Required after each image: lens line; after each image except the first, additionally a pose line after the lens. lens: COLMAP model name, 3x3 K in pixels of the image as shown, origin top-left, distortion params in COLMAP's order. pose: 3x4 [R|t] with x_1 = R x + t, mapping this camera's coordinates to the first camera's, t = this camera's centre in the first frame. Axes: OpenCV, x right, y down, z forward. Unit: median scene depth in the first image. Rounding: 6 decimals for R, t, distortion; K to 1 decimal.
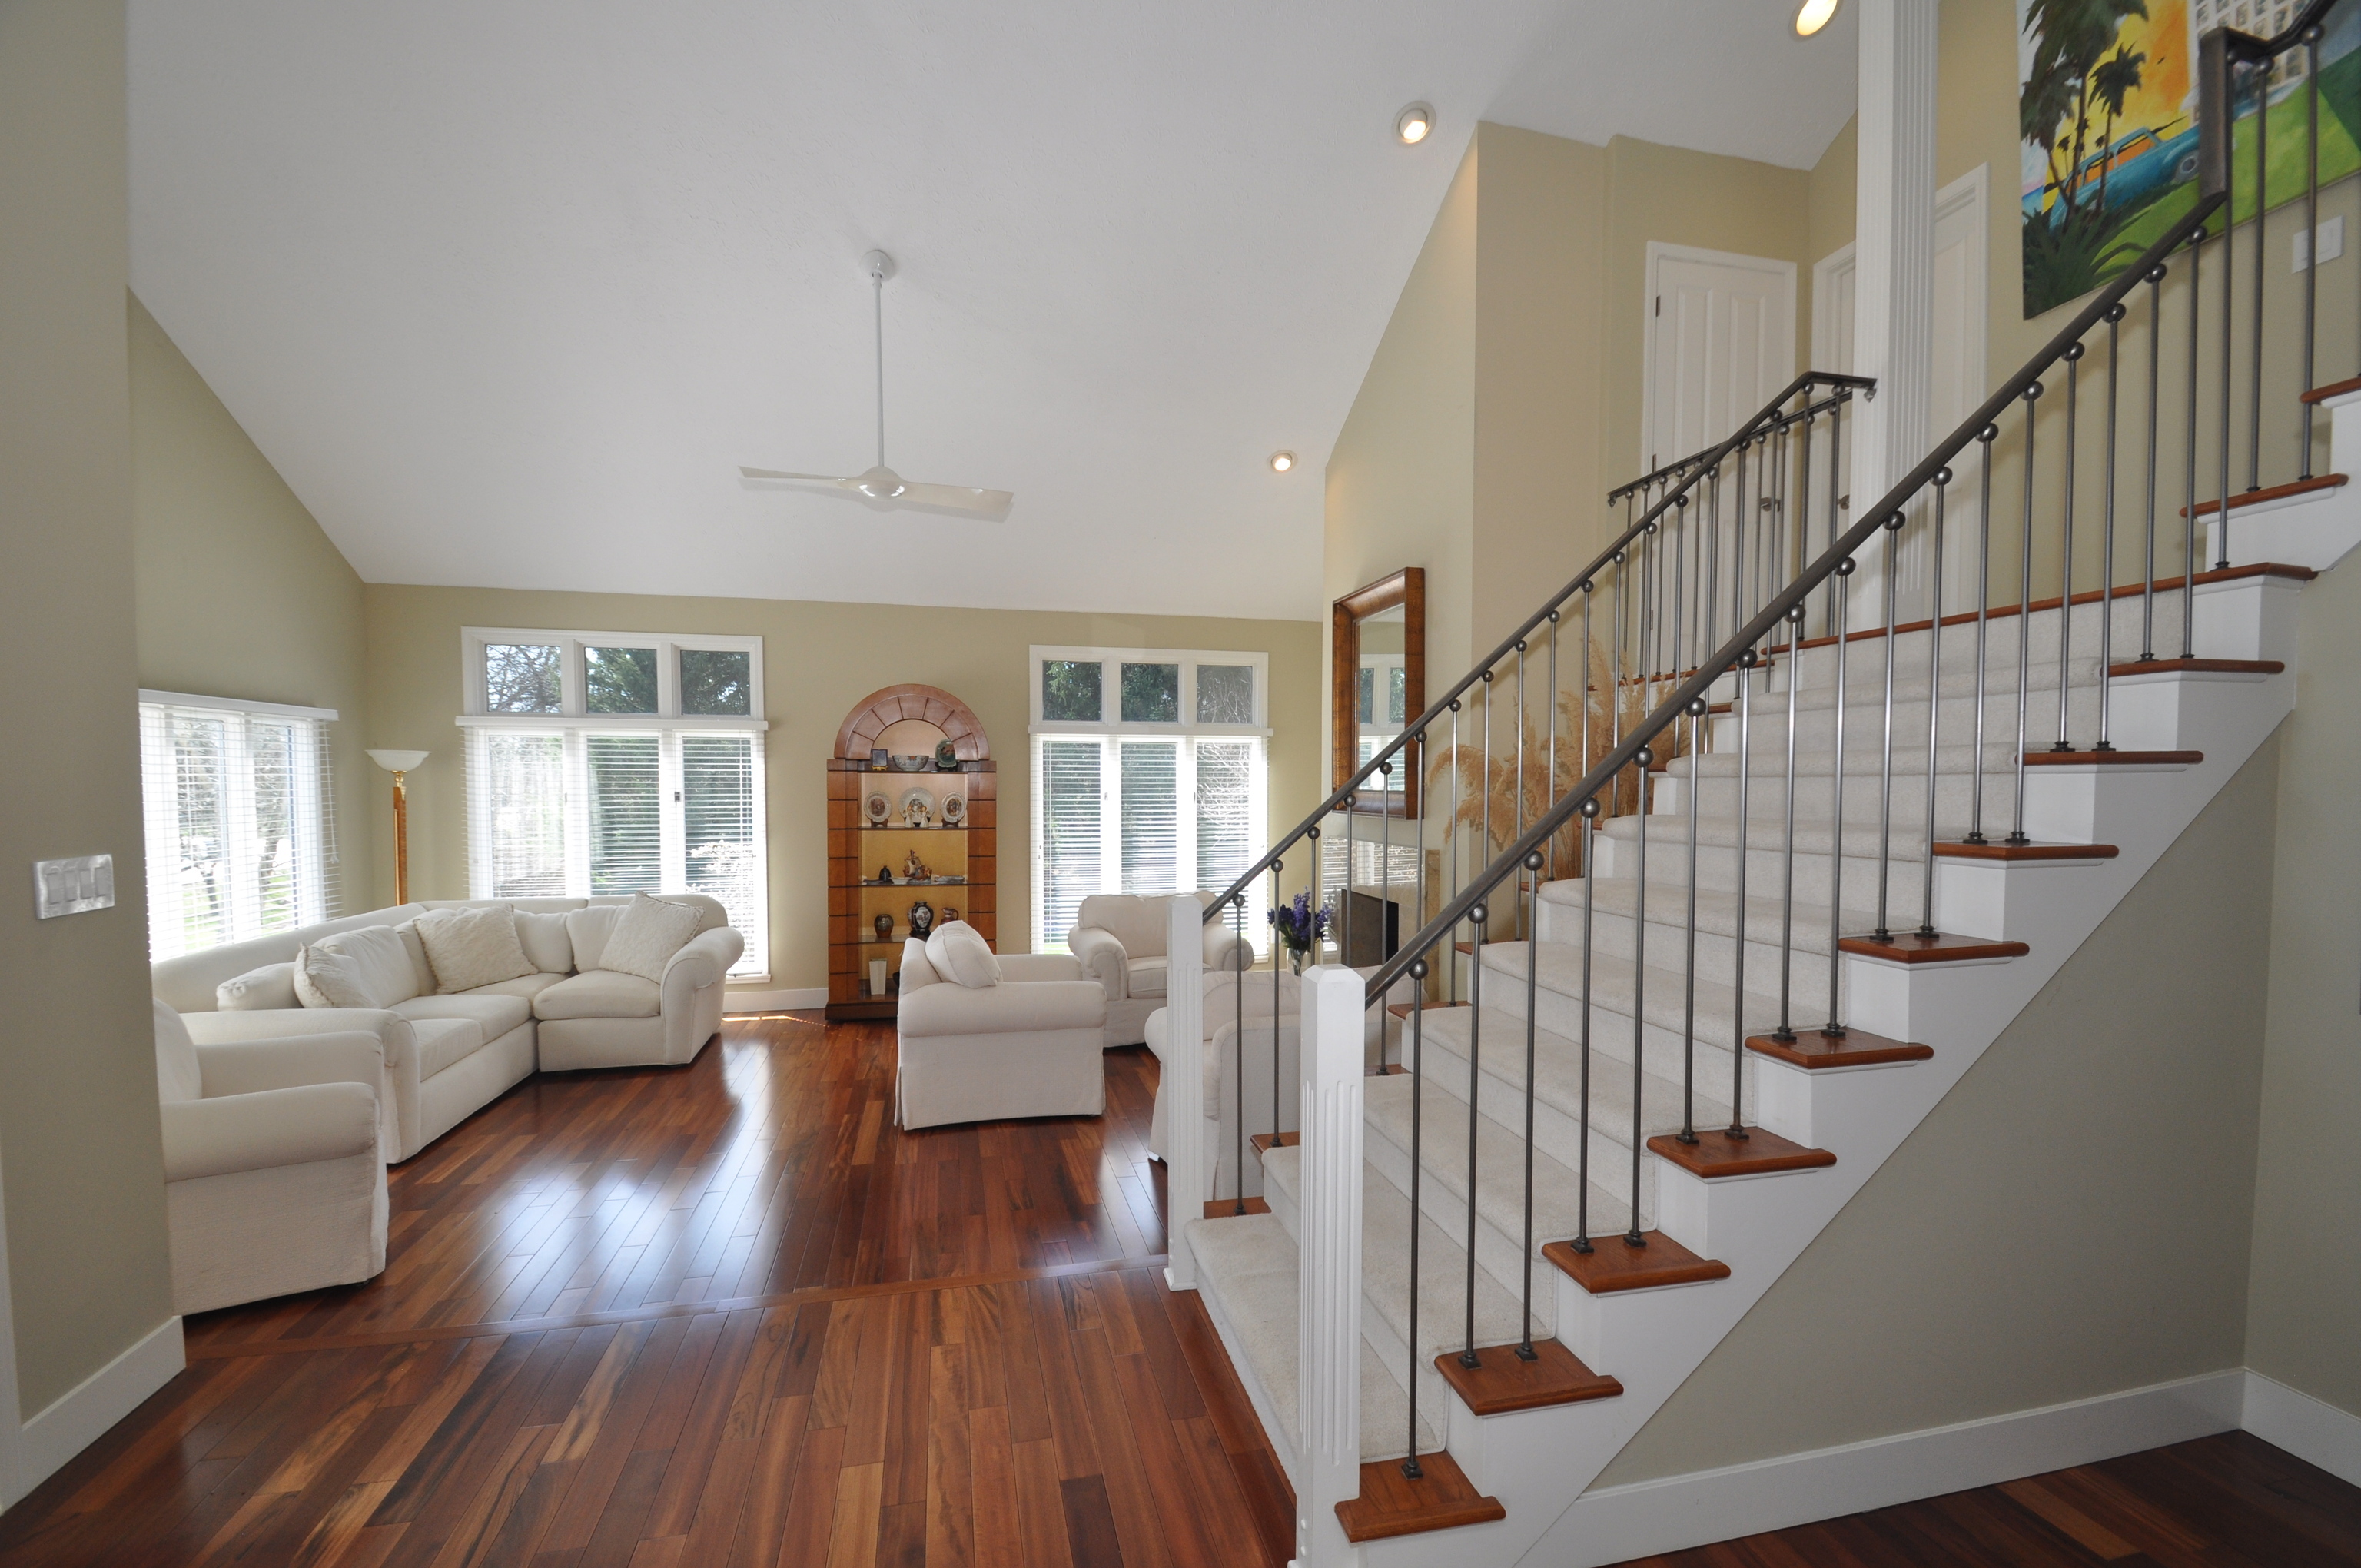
lens RADIAL K [[1023.4, 0, 1196.5], [0, 1023.4, 817.1], [0, 0, 1]] dist [-0.003224, -0.005902]
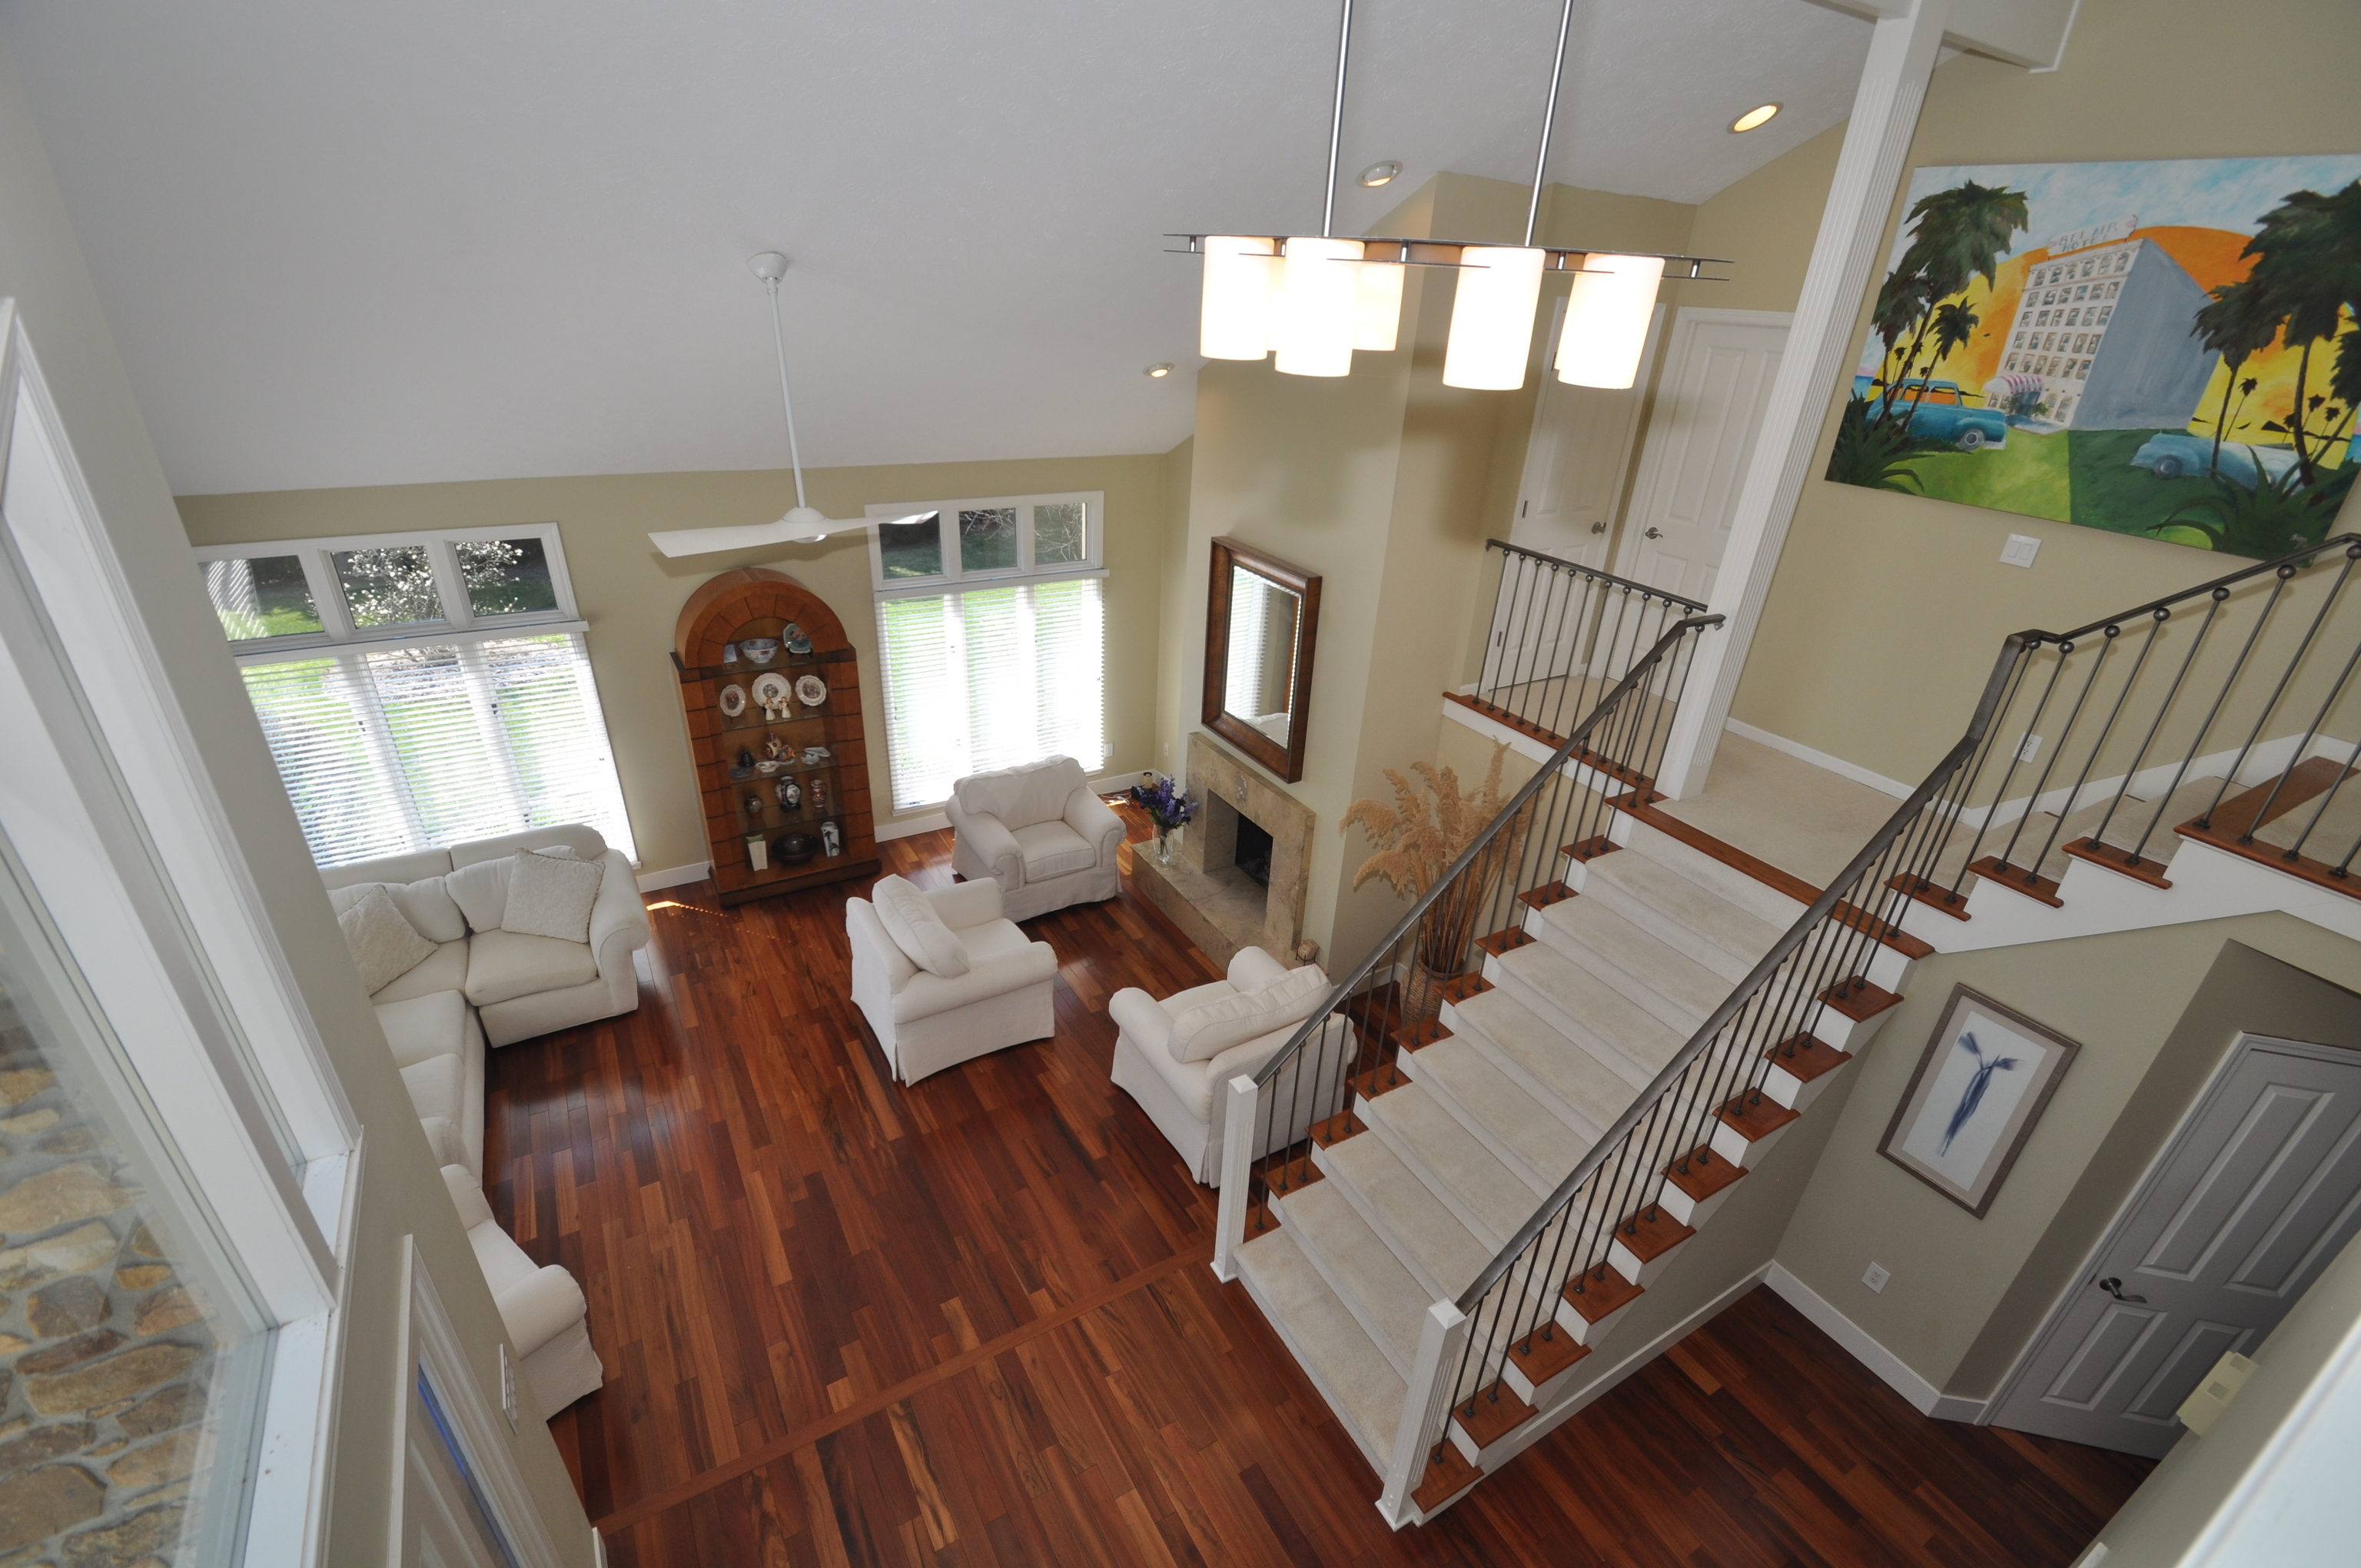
lens RADIAL K [[1023.4, 0, 1188.9], [0, 1023.4, 804.6], [0, 0, 1]] dist [-0.003224, -0.005902]
pose [[0.953764, -0.099570, 0.283584, -0.220724], [-0.035024, 0.900282, 0.433896, -0.433333], [-0.298509, -0.423767, 0.855169, -0.007284]]
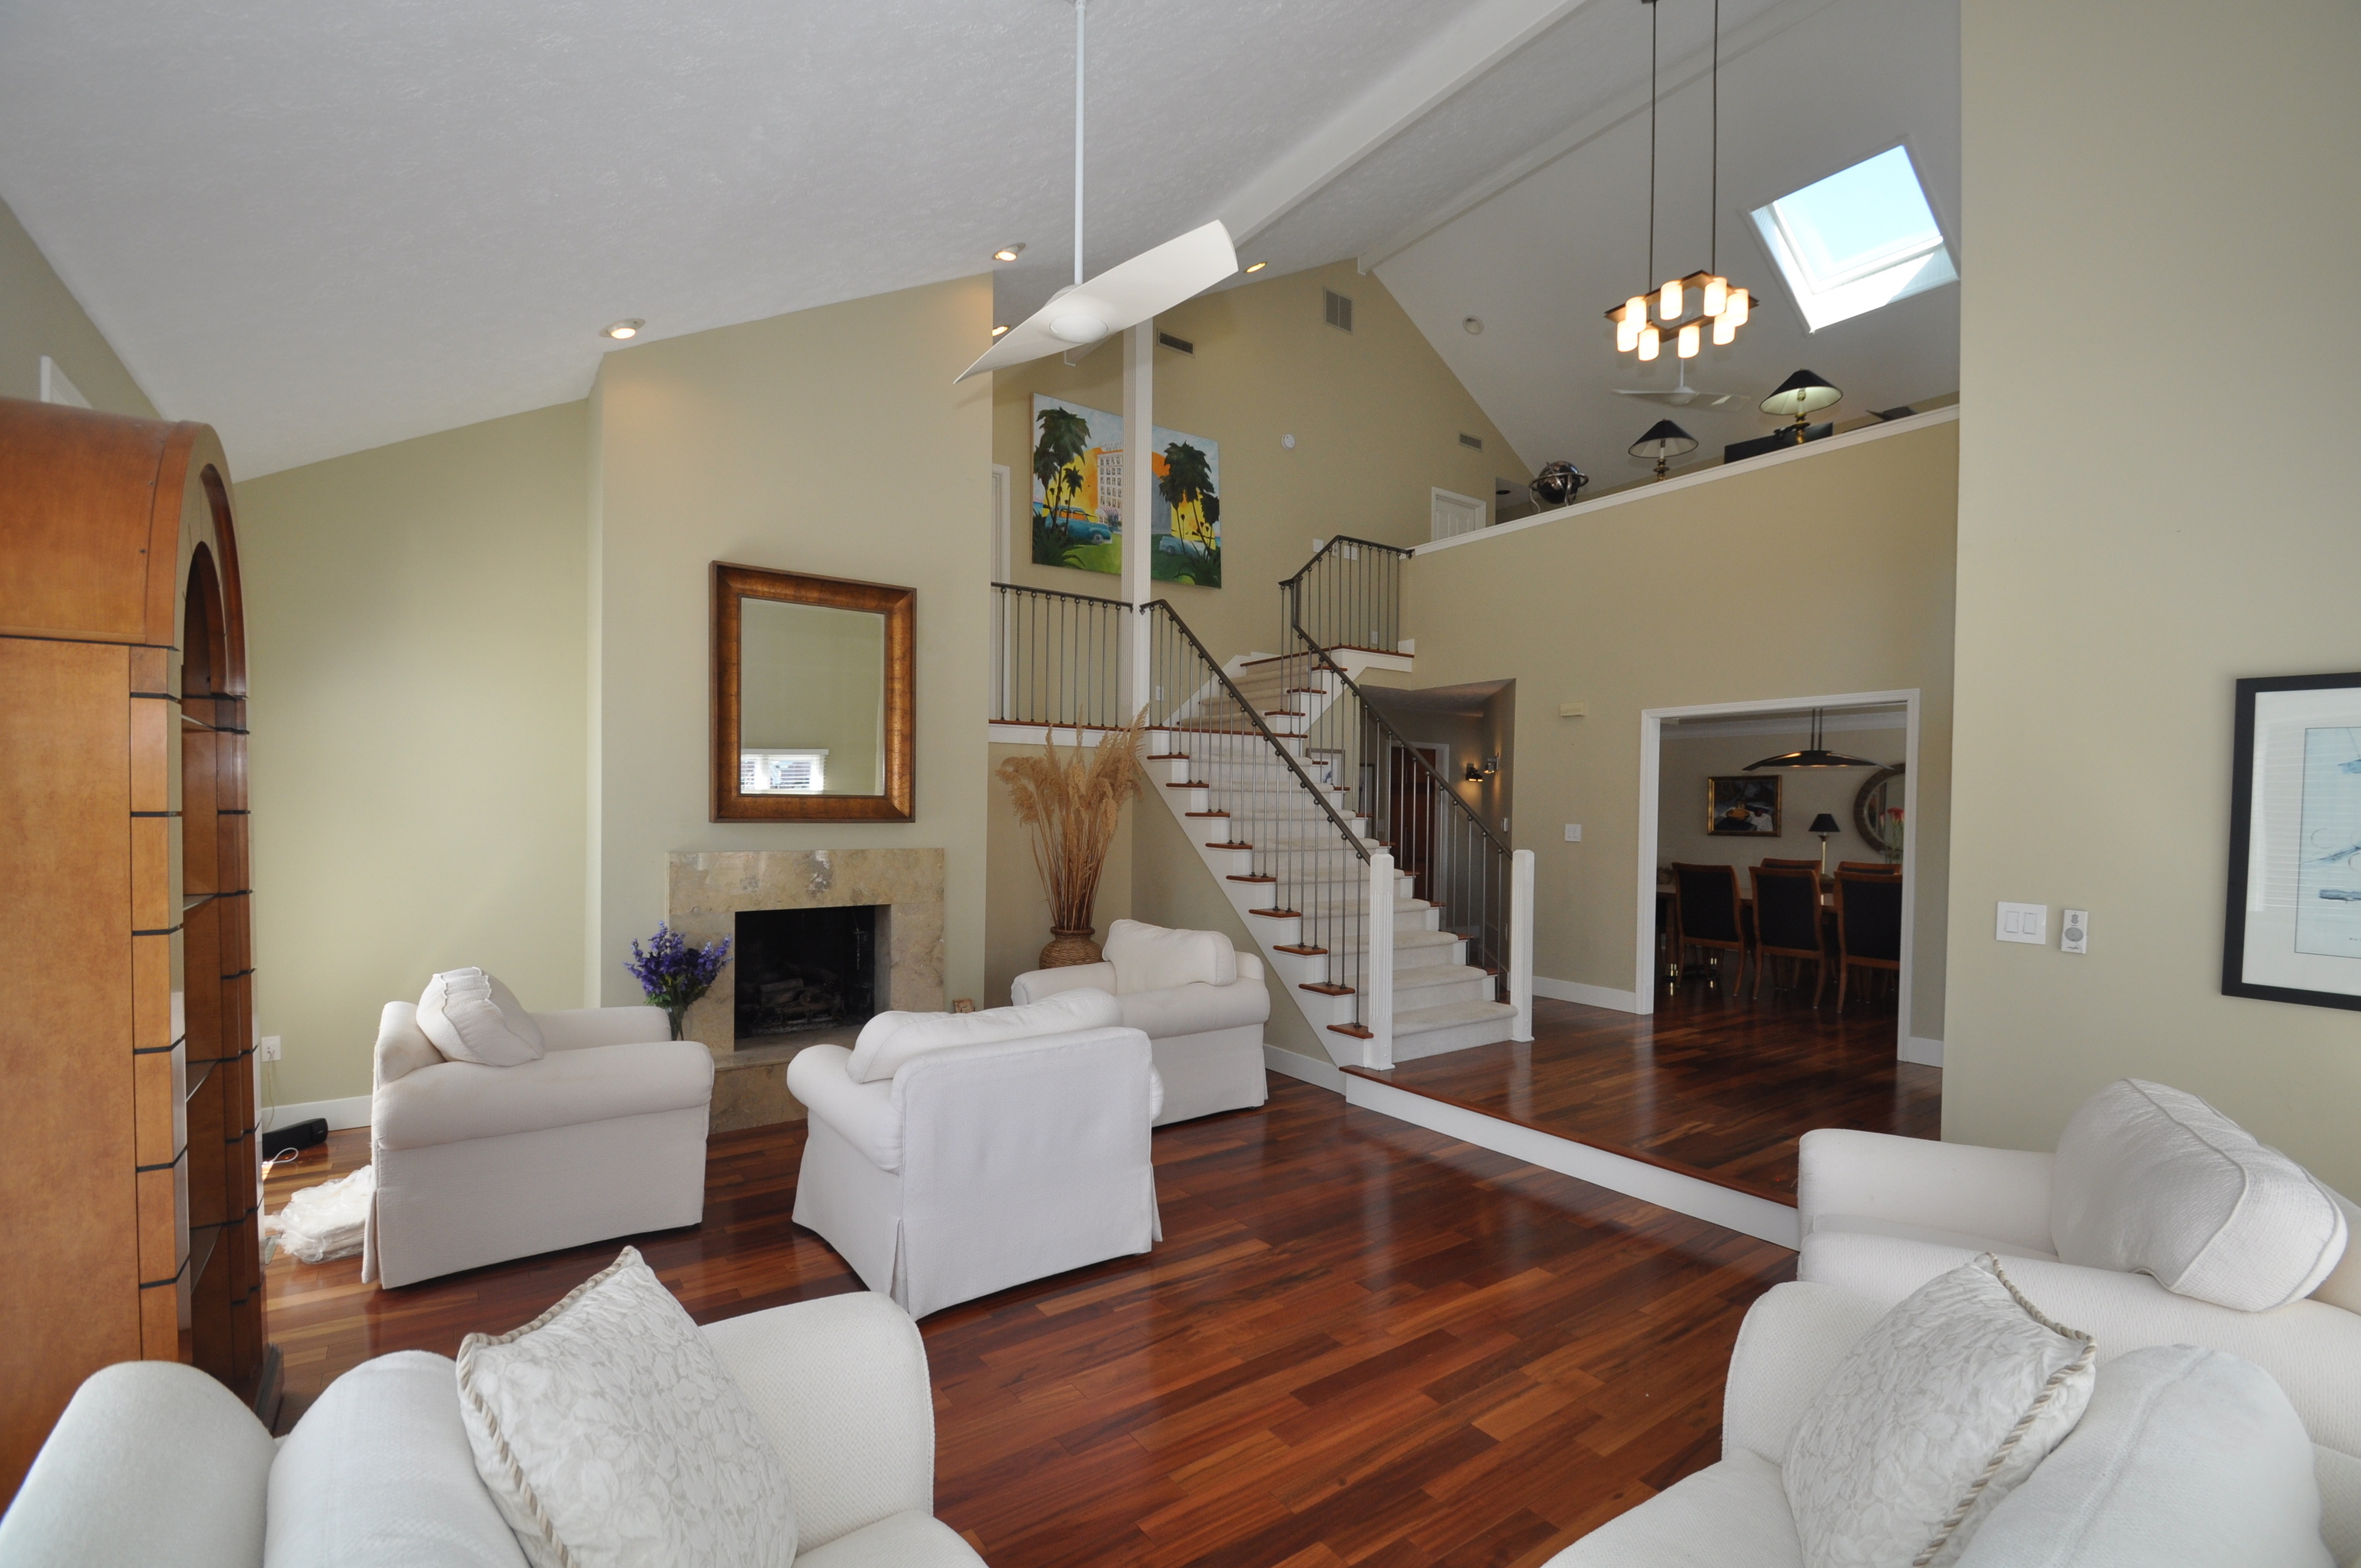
lens RADIAL K [[1023.4, 0, 1180.9], [0, 1023.4, 814.7], [0, 0, 1]] dist [-0.003224, -0.005902]
pose [[-0.367153, -0.006285, 0.930139, -0.781011], [0.027005, 0.999484, 0.017413, -0.014764], [-0.929768, 0.031511, -0.366794, 0.992311]]
